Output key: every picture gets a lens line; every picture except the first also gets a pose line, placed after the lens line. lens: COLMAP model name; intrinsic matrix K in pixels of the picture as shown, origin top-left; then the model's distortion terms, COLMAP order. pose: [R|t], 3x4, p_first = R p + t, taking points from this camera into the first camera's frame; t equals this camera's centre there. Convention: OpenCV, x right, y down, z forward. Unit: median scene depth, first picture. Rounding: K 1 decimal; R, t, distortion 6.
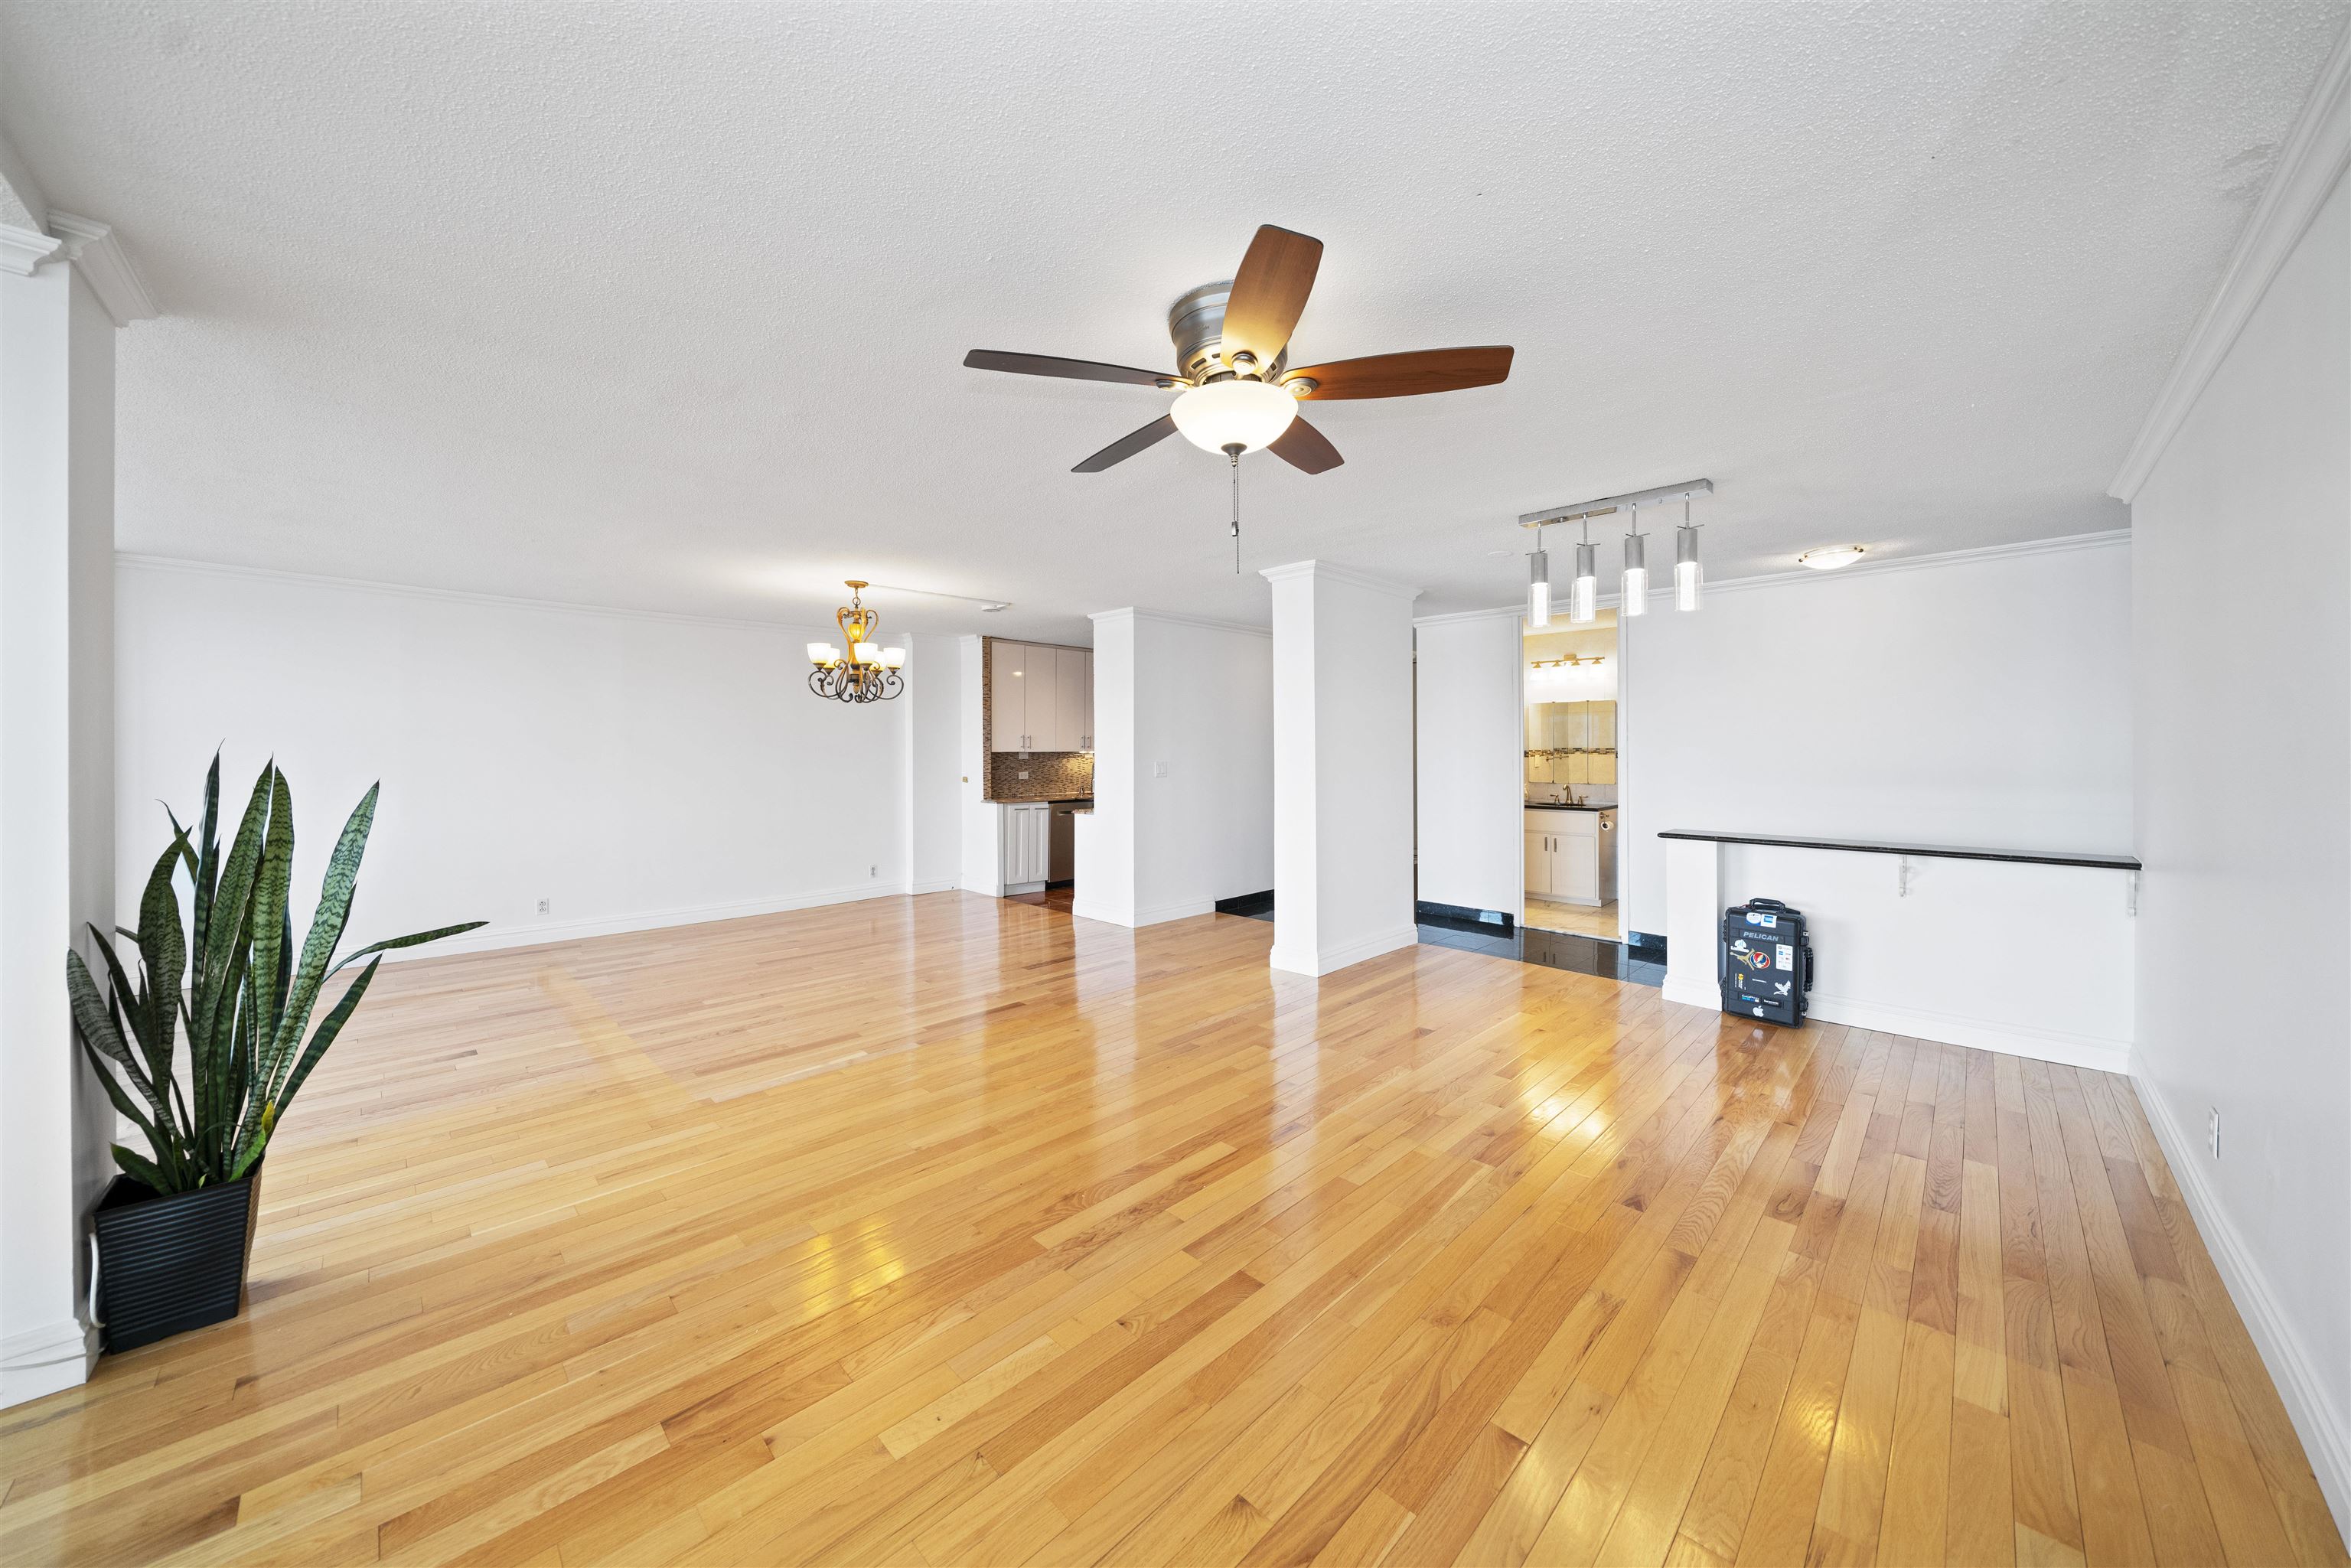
lens RADIAL K [[814.2, 0, 1172.9], [0, 814.2, 753.2], [0, 0, 1]] dist [-0.005101, -0.000074]
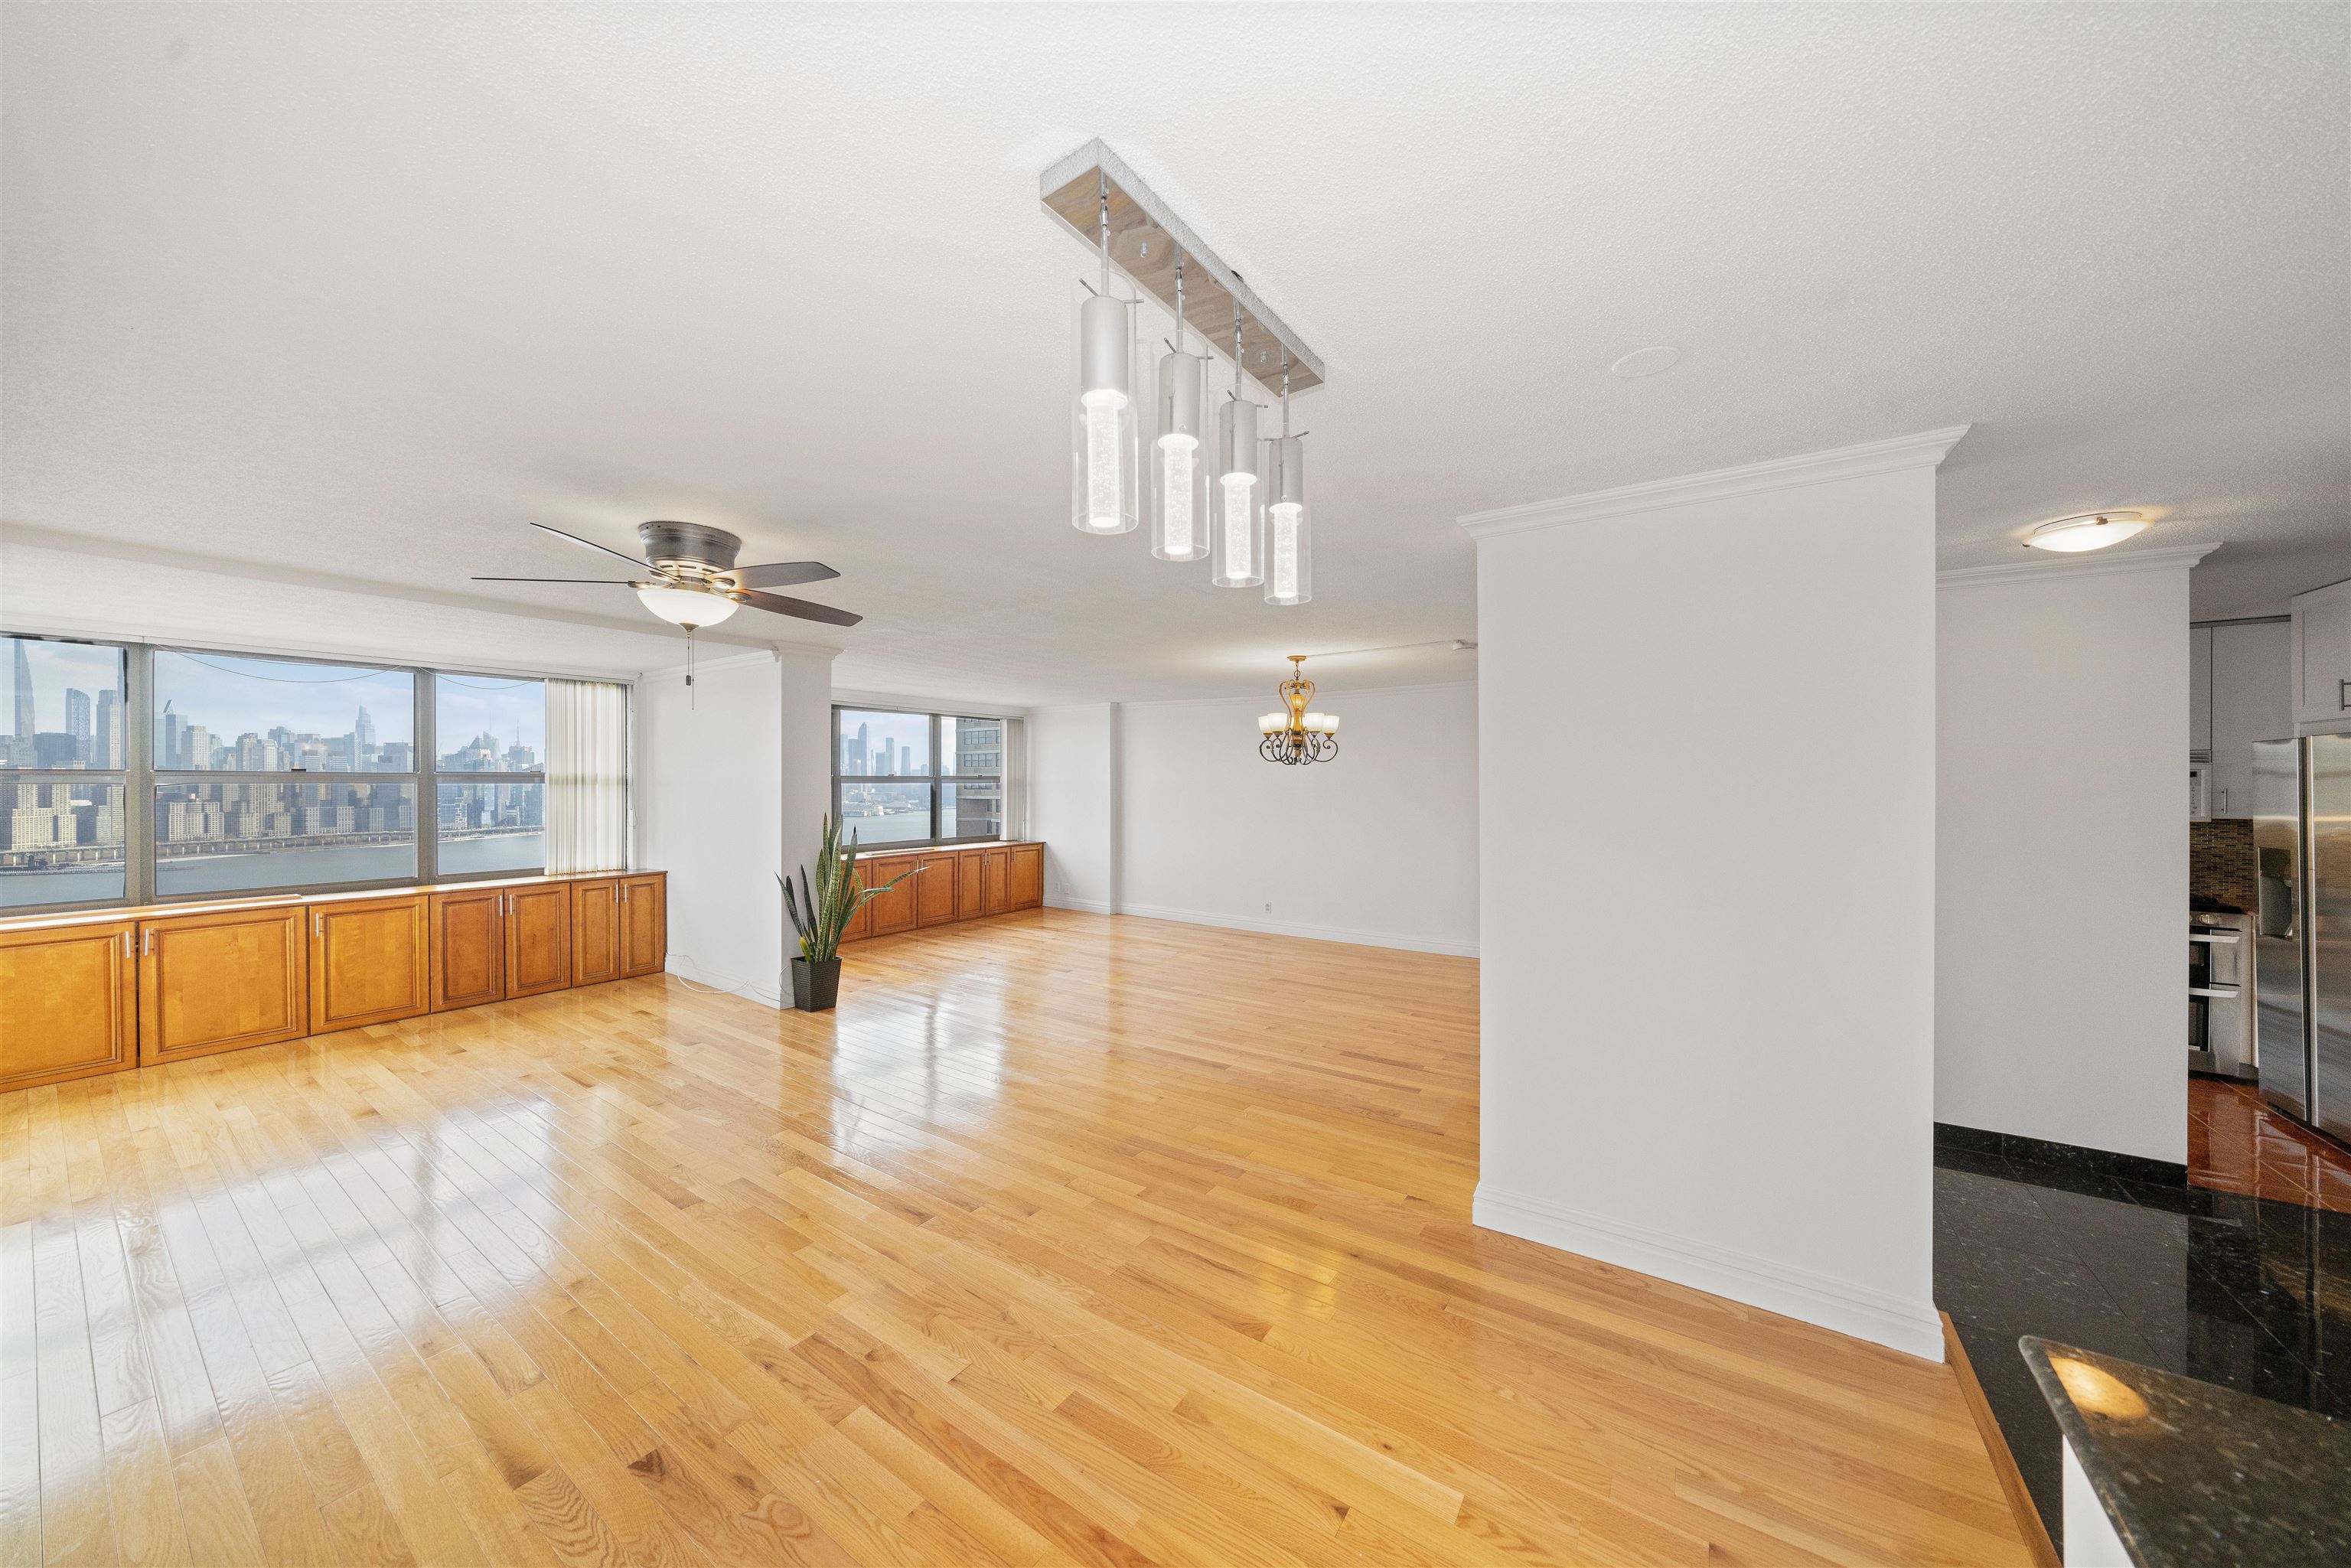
lens RADIAL K [[798.9, 0, 1171.3], [0, 798.9, 786.8], [0, 0, 1]] dist [-0.005595, 0.000228]
pose [[0.183349, 0.008948, -0.983007, 0.875785], [-0.005279, 0.999953, 0.008117, -0.054491], [0.983034, 0.003701, 0.183388, 0.850889]]
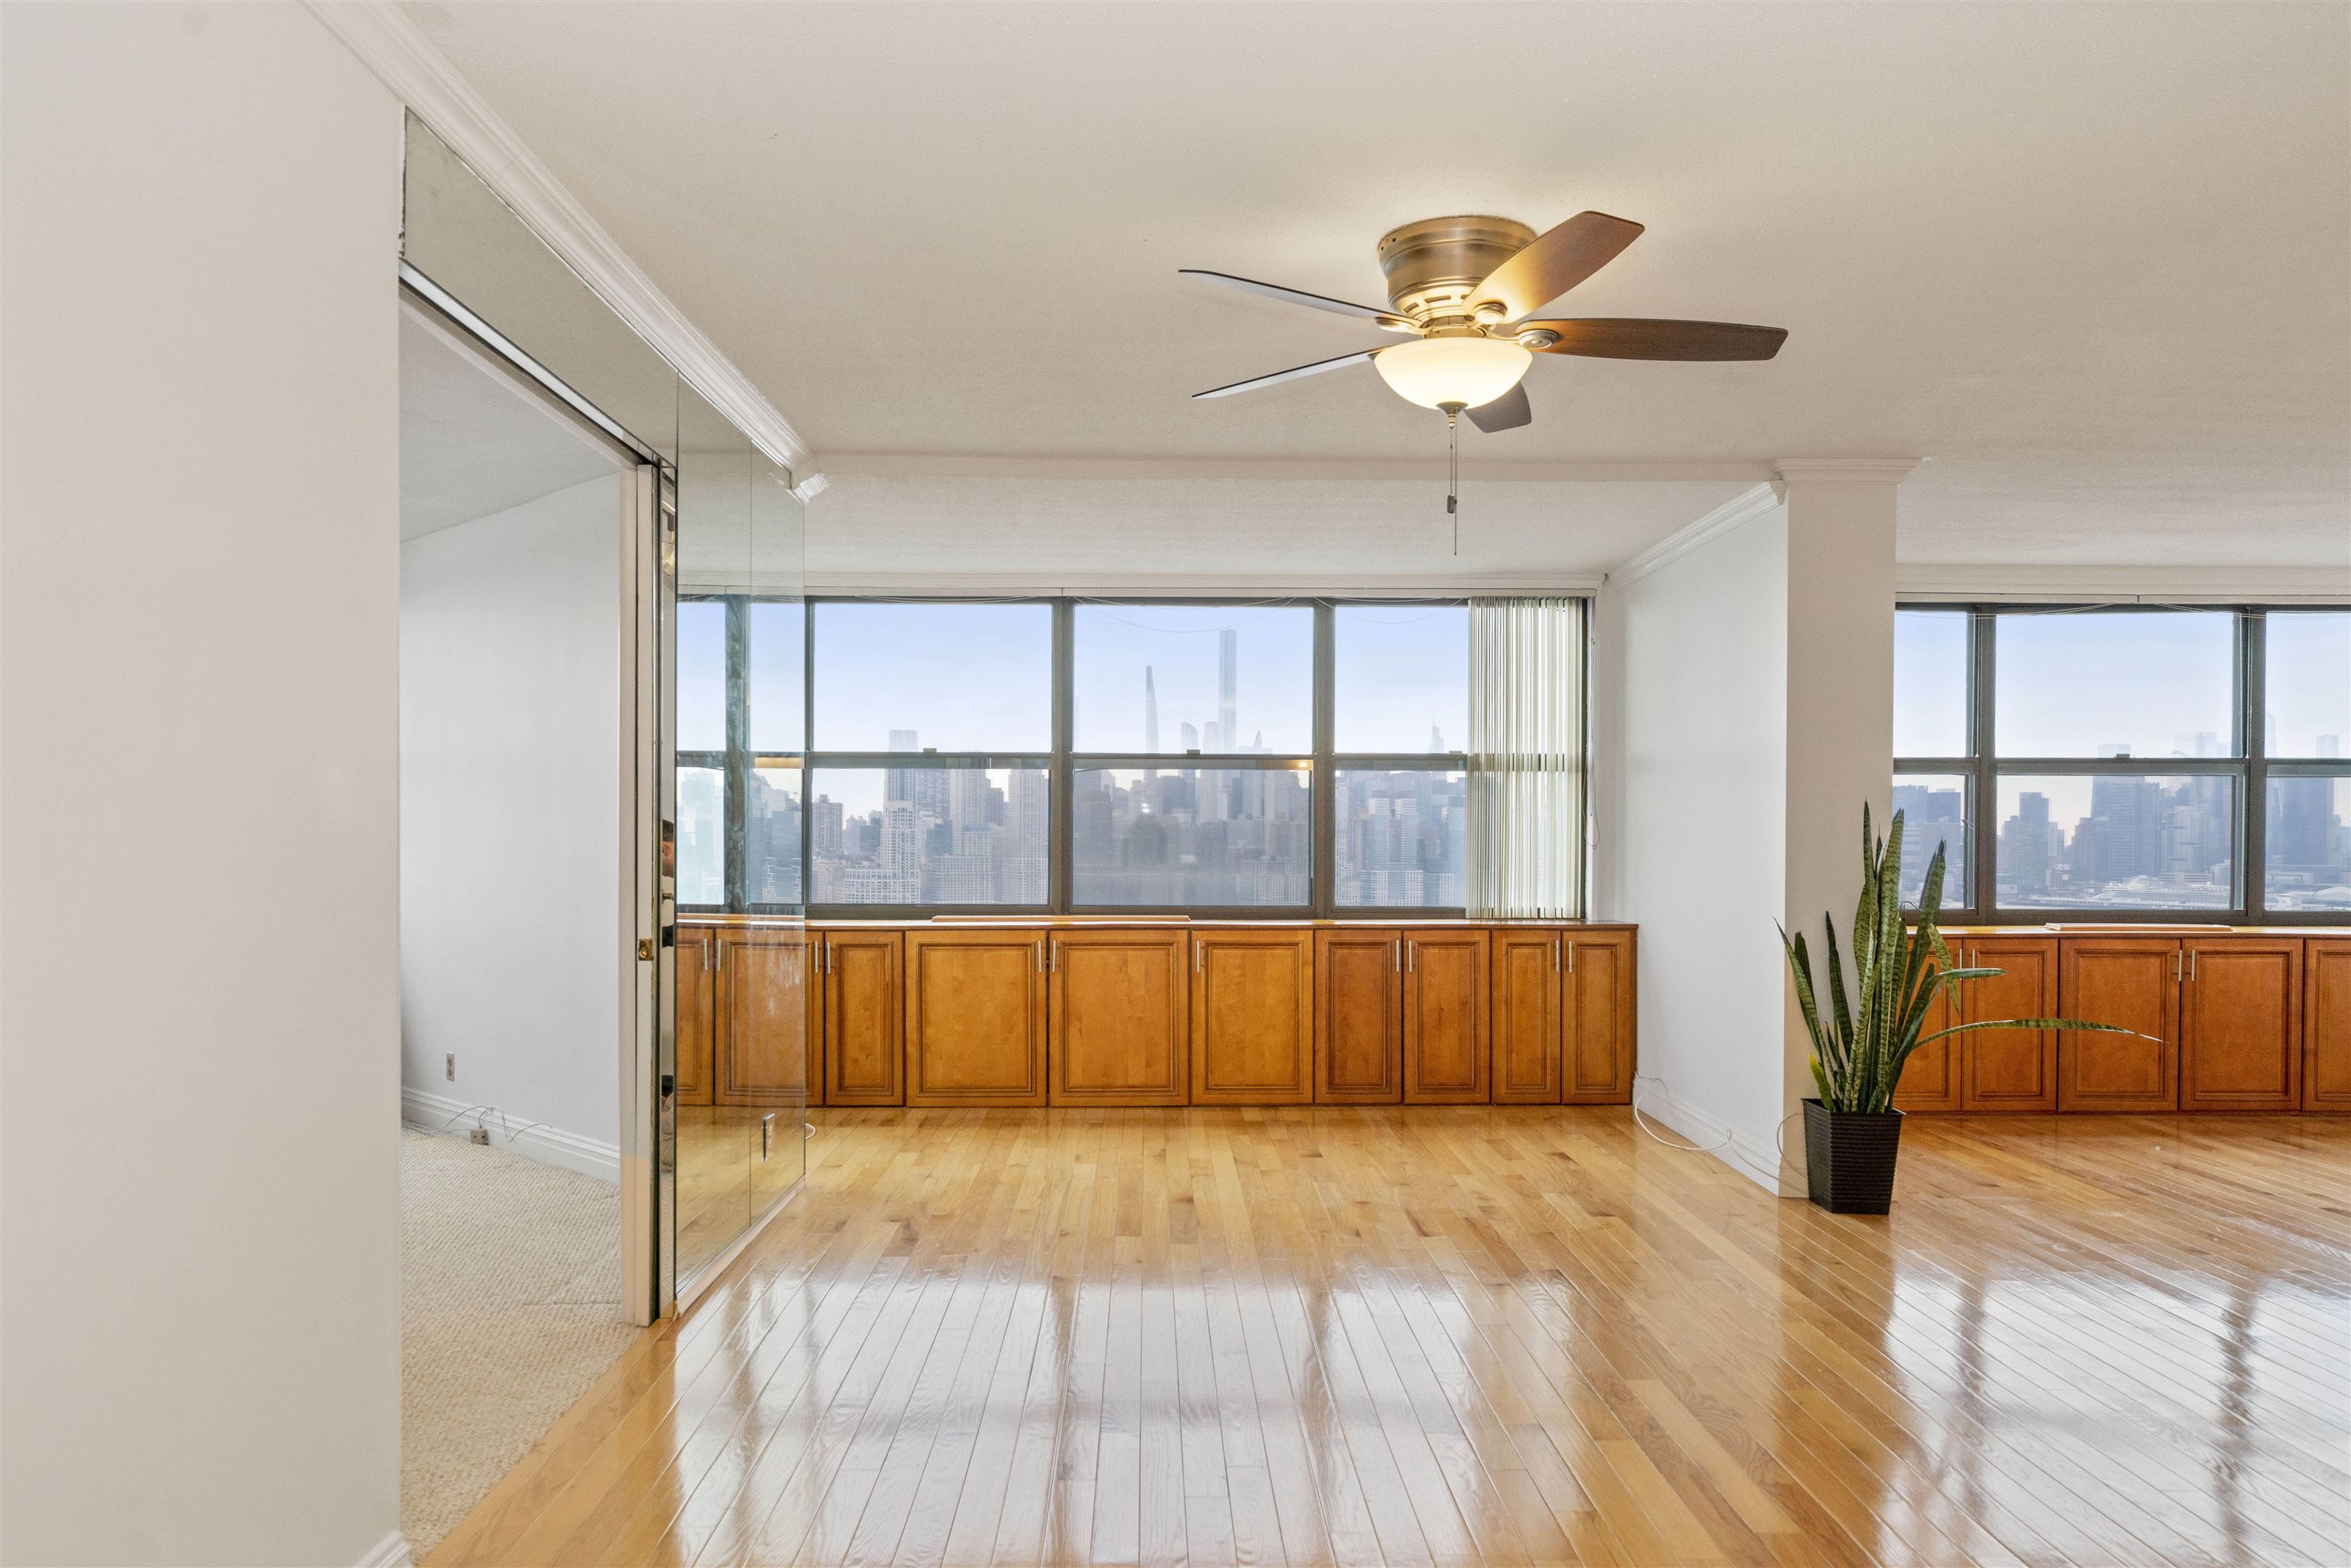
lens RADIAL K [[1624.5, 0, 1170.1], [0, 1624.5, 844.4], [0, 0, 1]] dist [0.004057, 0.003215]
pose [[-0.697684, 0.004486, -0.716391, 0.776667], [-0.005102, 0.999924, 0.011230, 0.027128], [0.716387, 0.011491, -0.697608, 1.041514]]
